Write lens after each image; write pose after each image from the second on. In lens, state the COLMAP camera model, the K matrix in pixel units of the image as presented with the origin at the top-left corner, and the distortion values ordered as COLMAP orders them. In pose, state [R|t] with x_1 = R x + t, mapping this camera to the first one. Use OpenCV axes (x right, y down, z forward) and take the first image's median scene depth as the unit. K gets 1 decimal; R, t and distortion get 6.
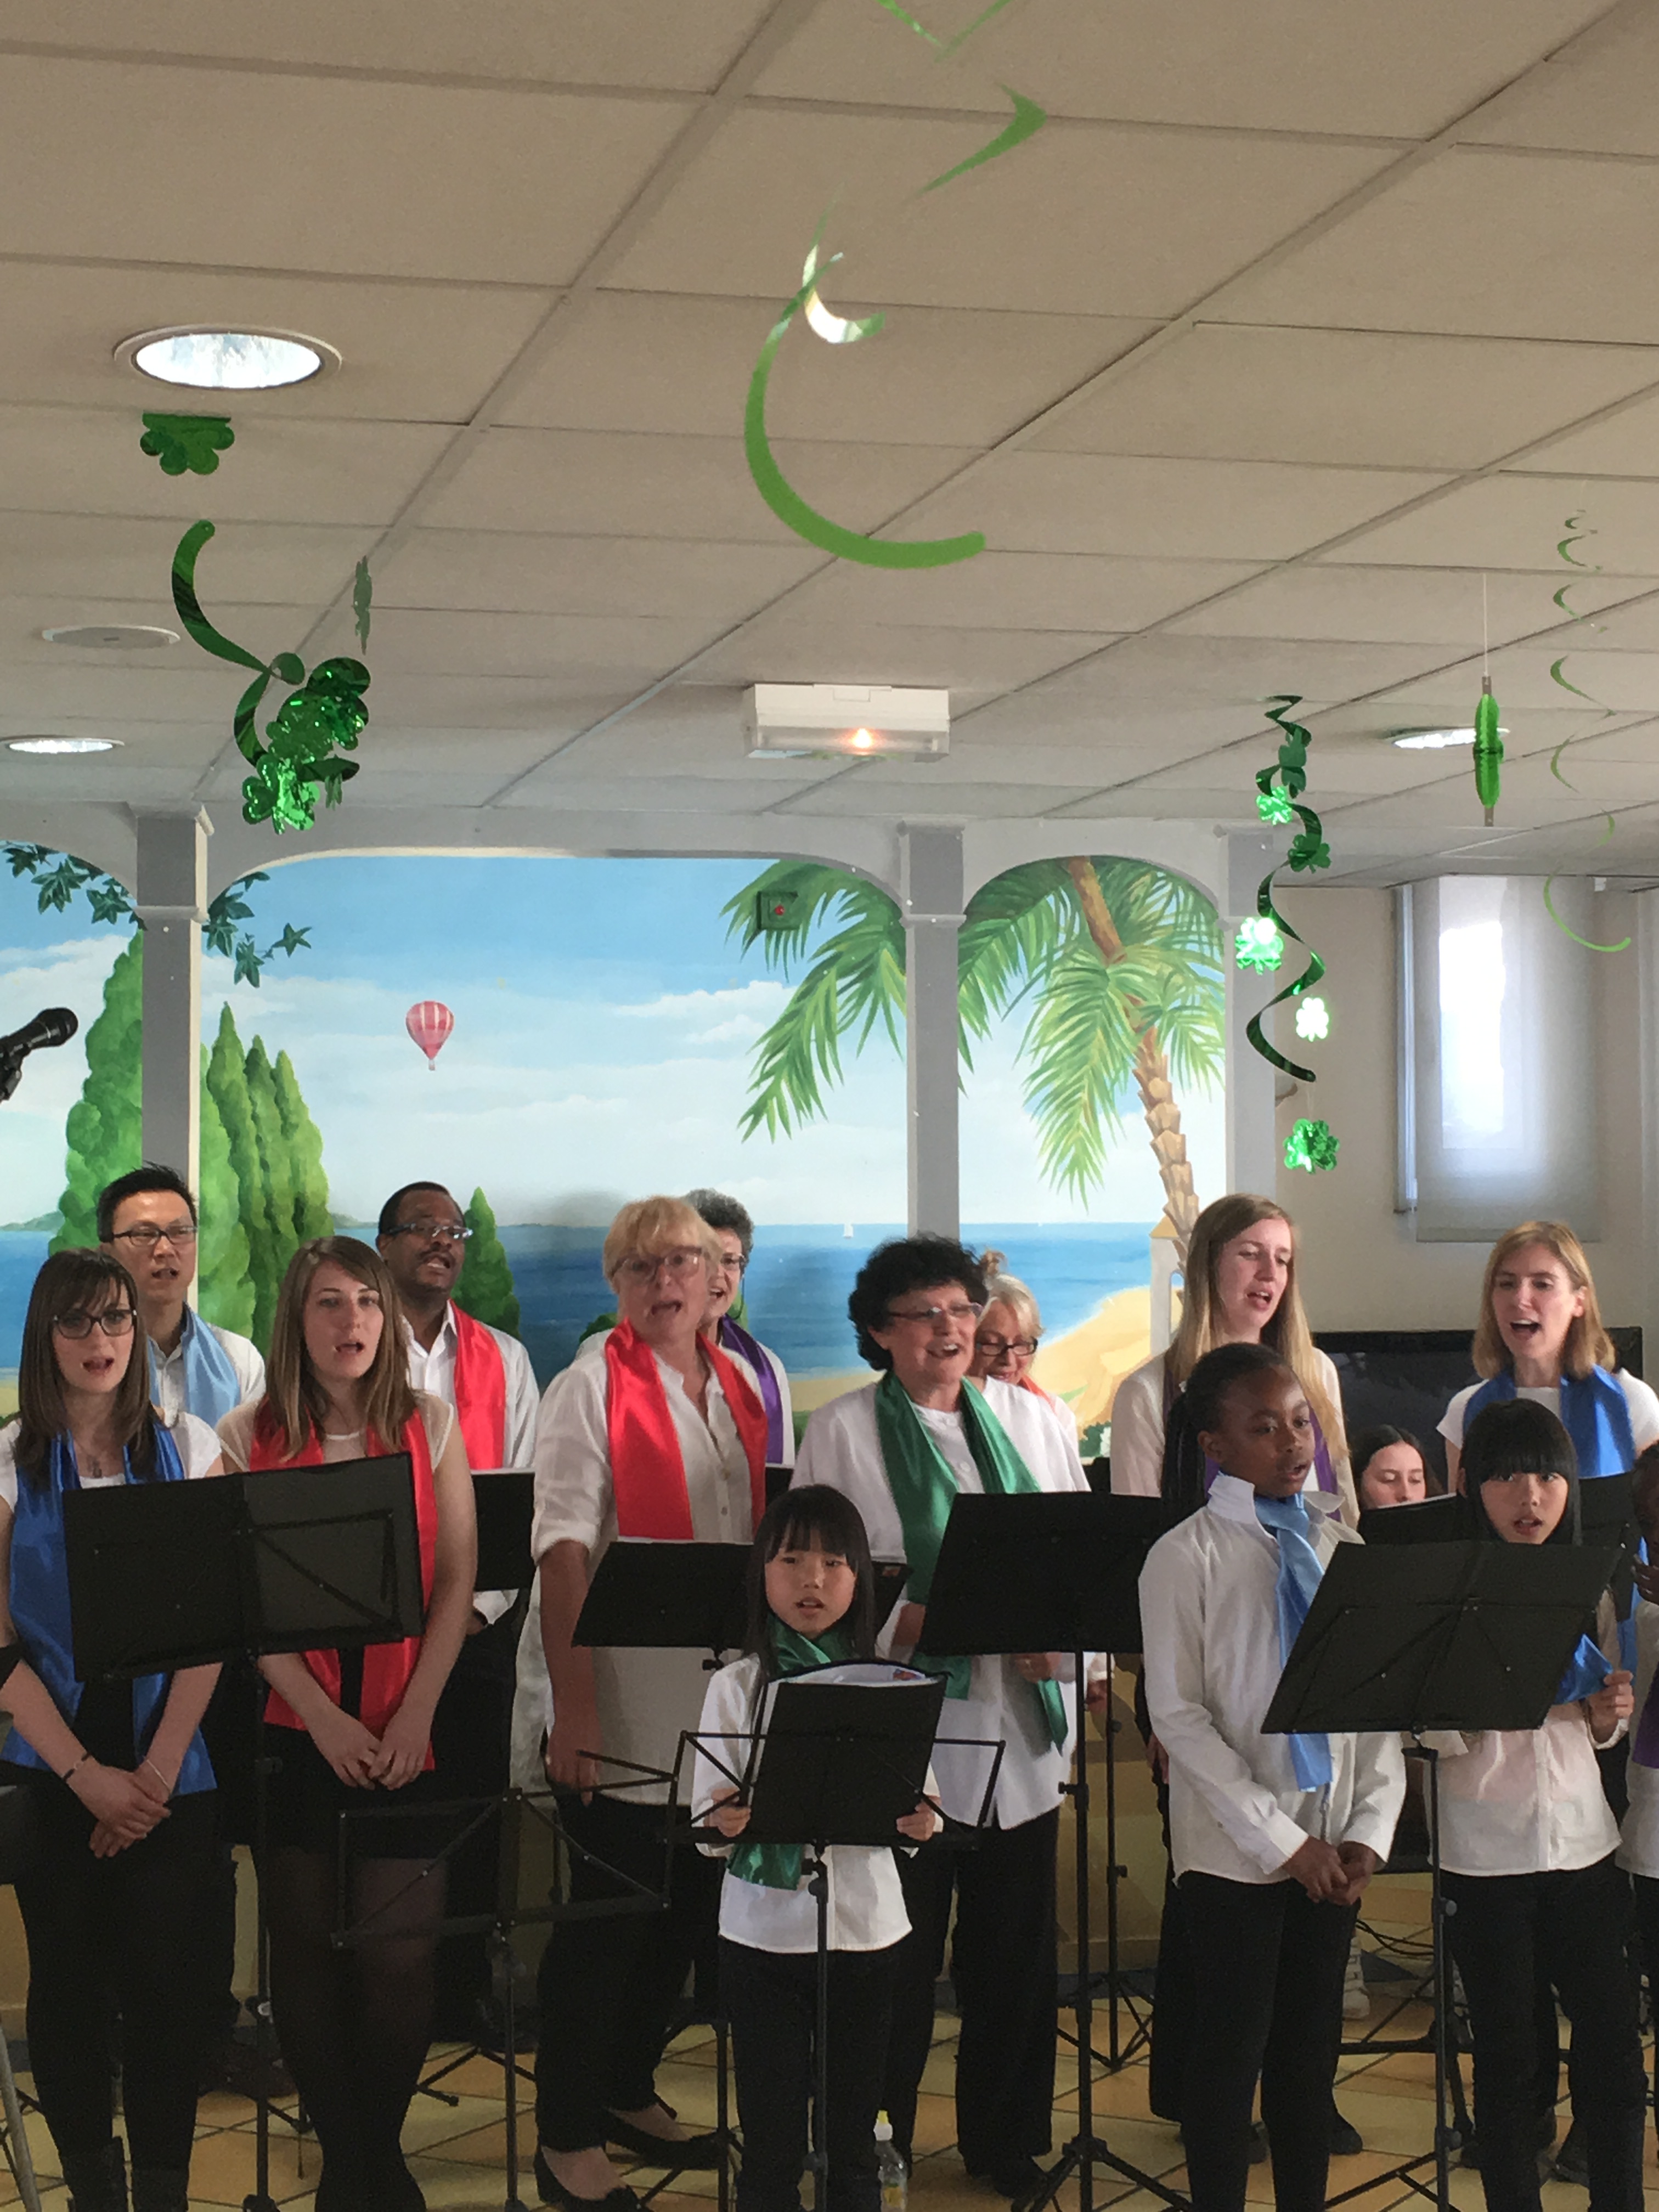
lens RADIAL K [[3673.2, 0, 829.5], [0, 3673.2, 1106.0], [0, 0, 1]] dist [0.031341, 0.014776]
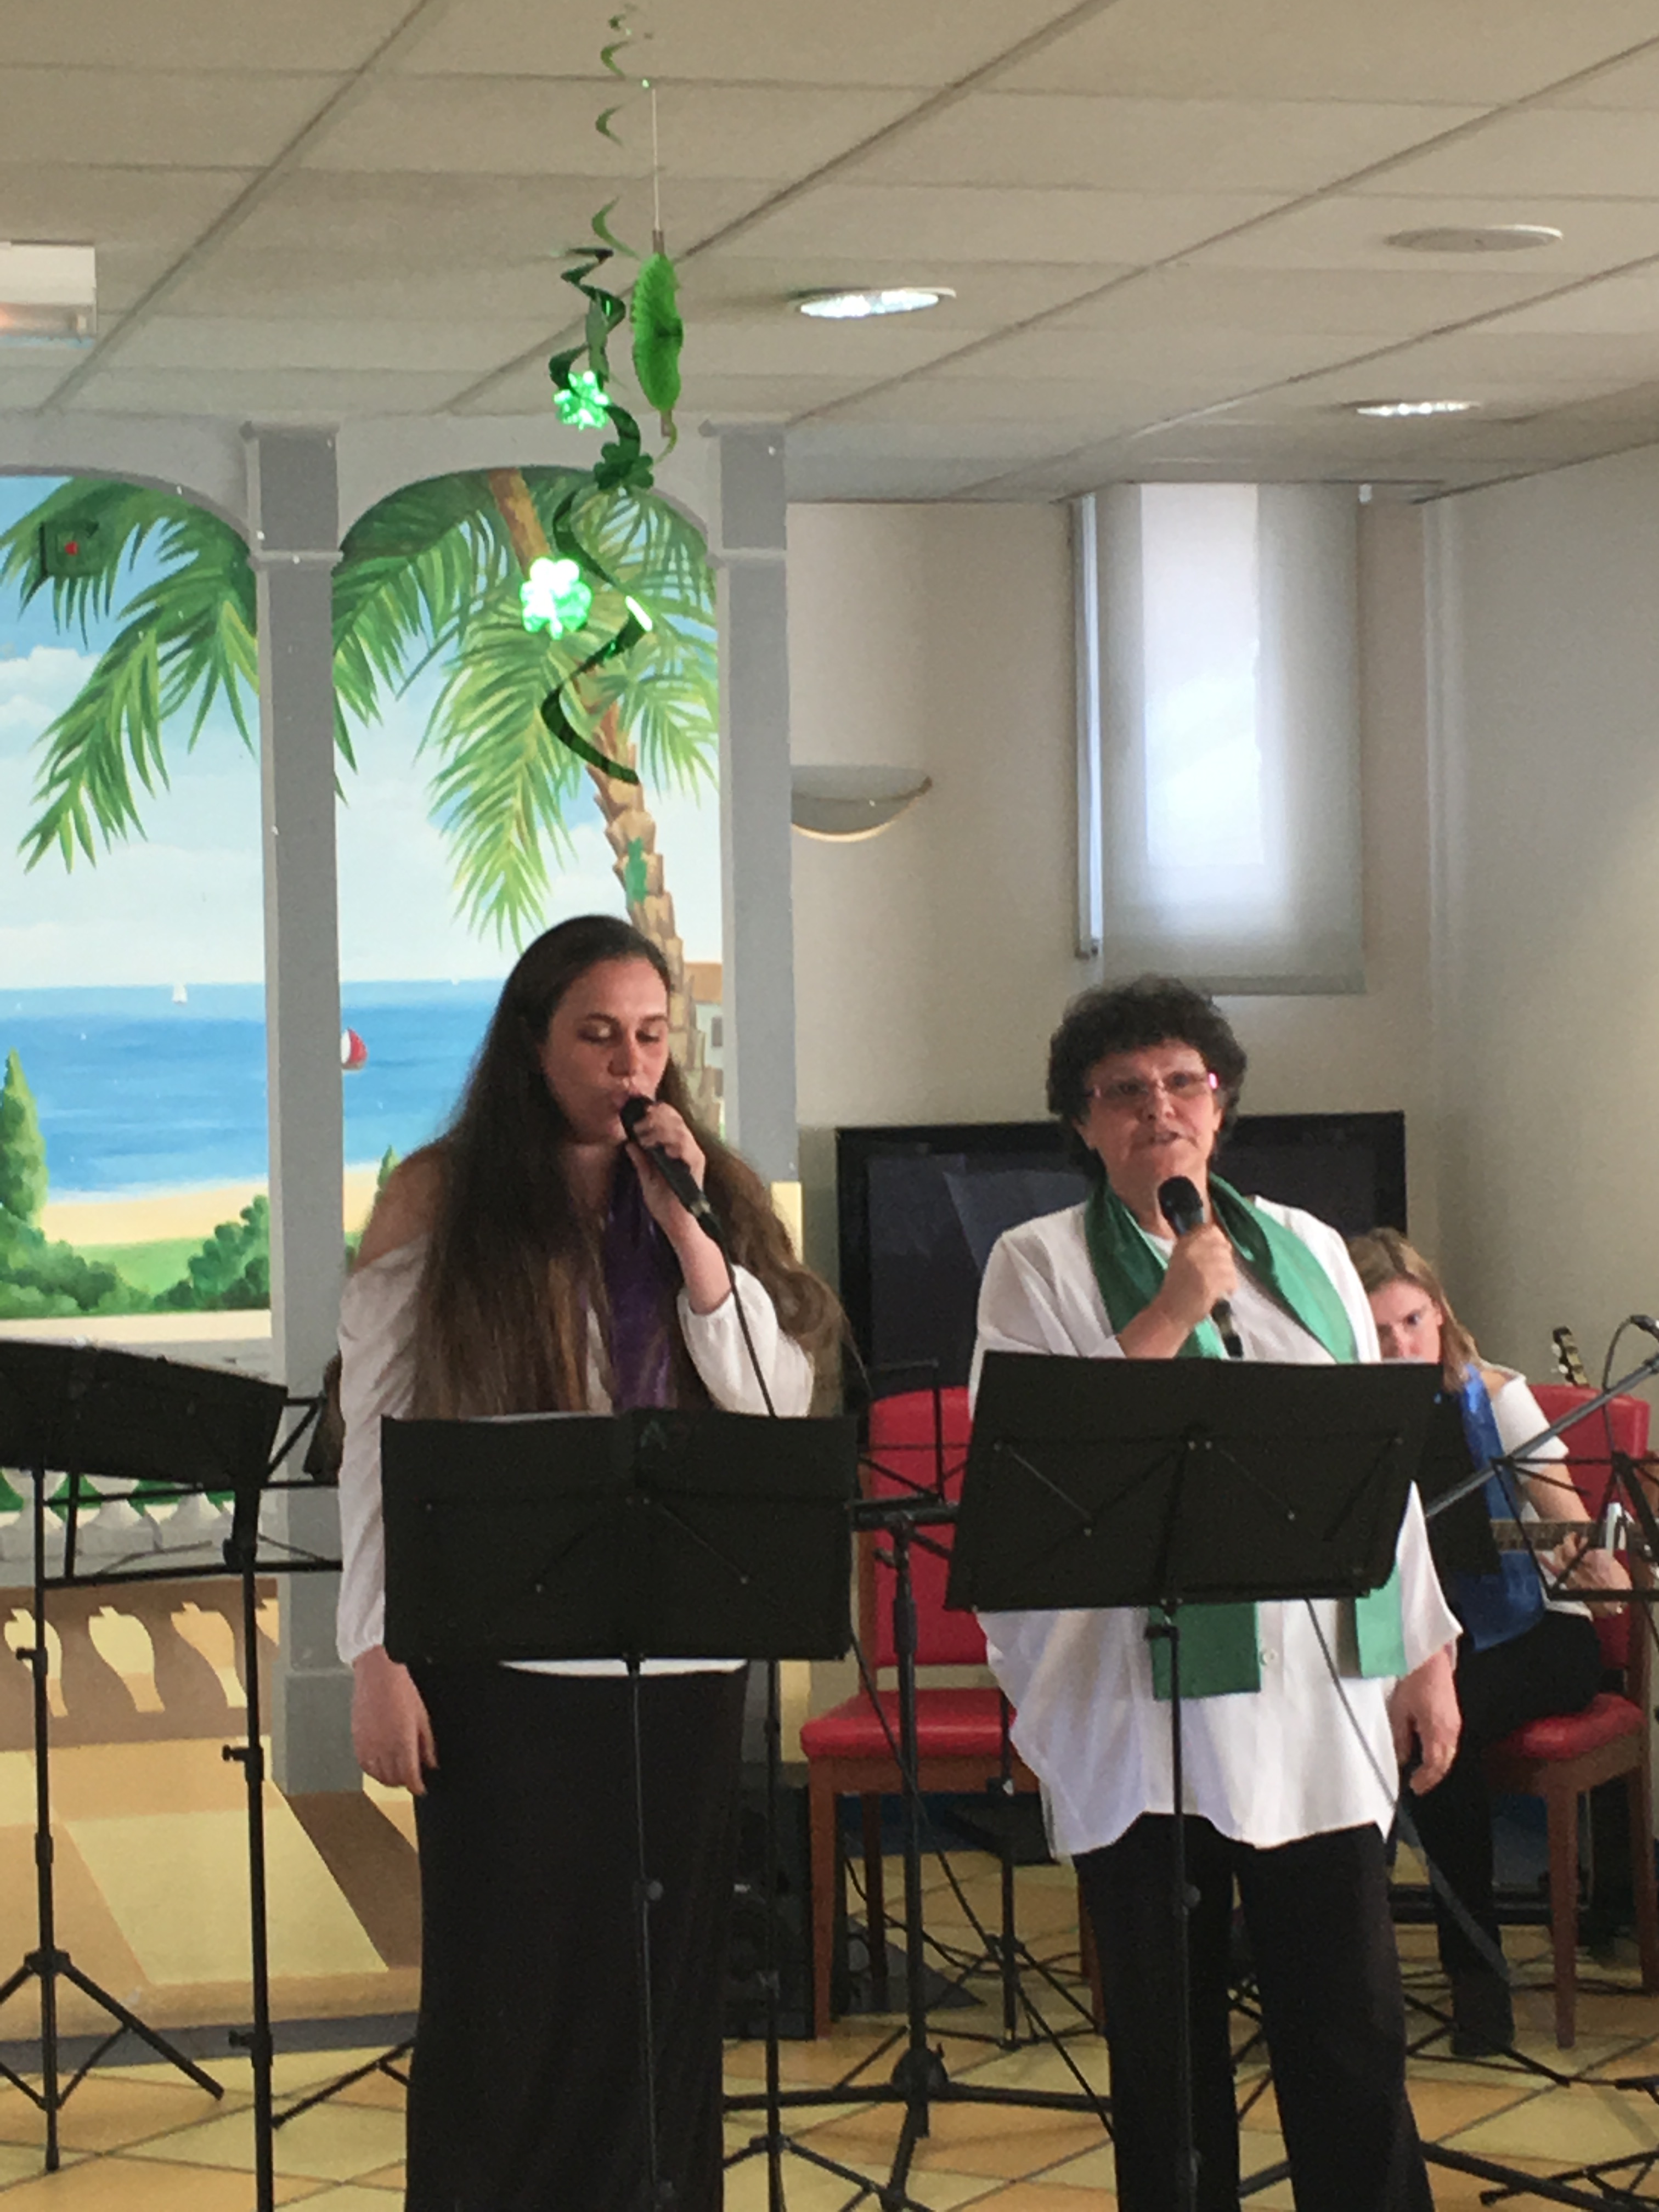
lens RADIAL K [[5224.2, 0, 829.5], [0, 5224.2, 1106.0], [0, 0, 1]] dist [0.087977, -0.142620]
pose [[0.999885, -0.011772, -0.009561, 0.144002], [0.012316, 0.998182, 0.059003, -0.003164], [0.008849, -0.059114, 0.998212, -0.026431]]
